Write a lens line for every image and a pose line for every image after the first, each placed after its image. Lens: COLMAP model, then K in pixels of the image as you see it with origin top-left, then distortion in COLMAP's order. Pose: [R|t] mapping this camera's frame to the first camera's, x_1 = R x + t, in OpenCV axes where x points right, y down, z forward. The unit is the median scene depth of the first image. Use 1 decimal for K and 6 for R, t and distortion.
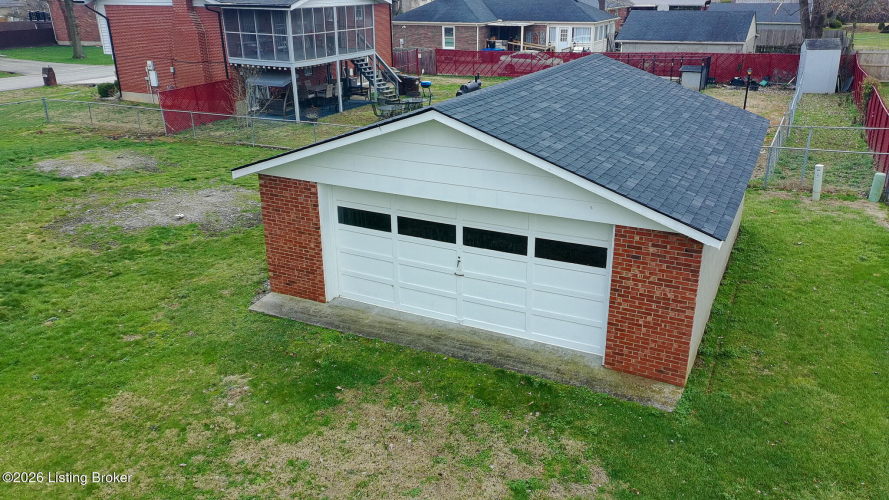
lens RADIAL K [[684.0, 0, 448.0], [0, 684.0, 249.2], [0, 0, 1]] dist [0.061192, -0.054358]
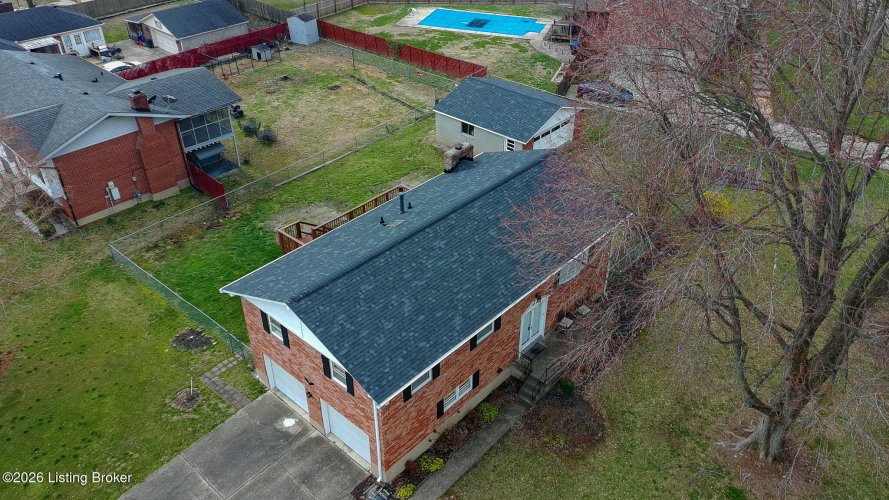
lens RADIAL K [[684.0, 0, 445.4], [0, 684.0, 252.2], [0, 0, 1]] dist [0.061192, -0.054358]
pose [[0.266484, -0.541314, 0.797475, -2.374016], [0.347376, 0.825728, 0.444413, -0.912592], [-0.899064, 0.158594, 0.408083, -0.047644]]
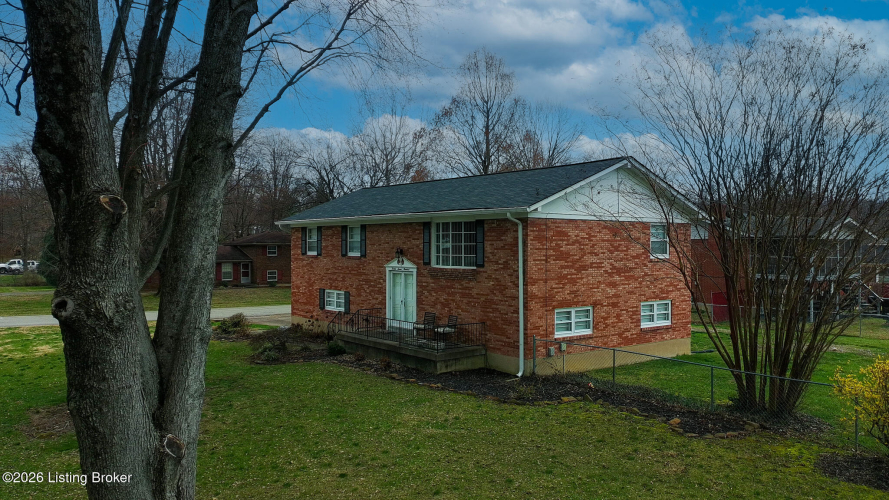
lens RADIAL K [[684.0, 0, 439.4], [0, 684.0, 251.6], [0, 0, 1]] dist [0.061192, -0.054358]
pose [[0.901287, 0.015246, -0.432953, -0.471143], [-0.166888, 0.934469, -0.314508, 0.349484], [0.399787, 0.355717, 0.844770, -0.673868]]
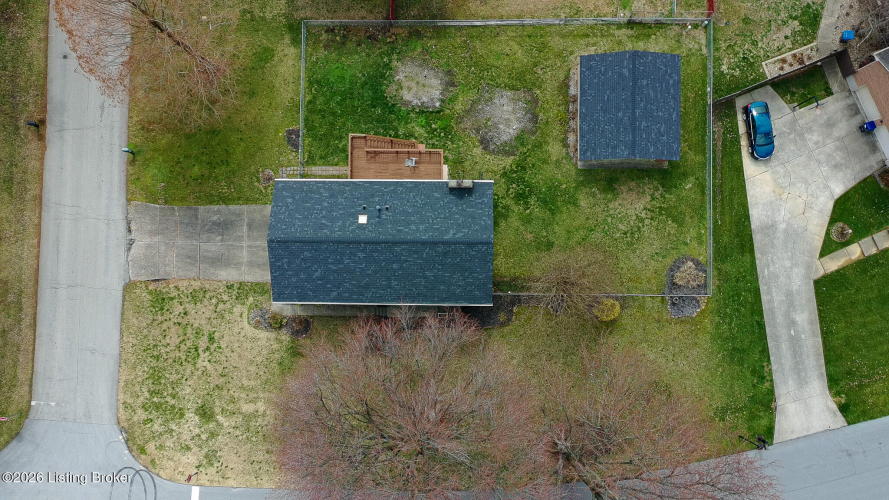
lens RADIAL K [[684.0, 0, 440.4], [0, 684.0, 249.1], [0, 0, 1]] dist [0.061192, -0.054358]
pose [[0.896811, -0.442412, -0.001122, -0.883777], [0.181522, 0.365647, 0.912881, -2.677087], [-0.403459, -0.818886, 0.408224, -0.634807]]
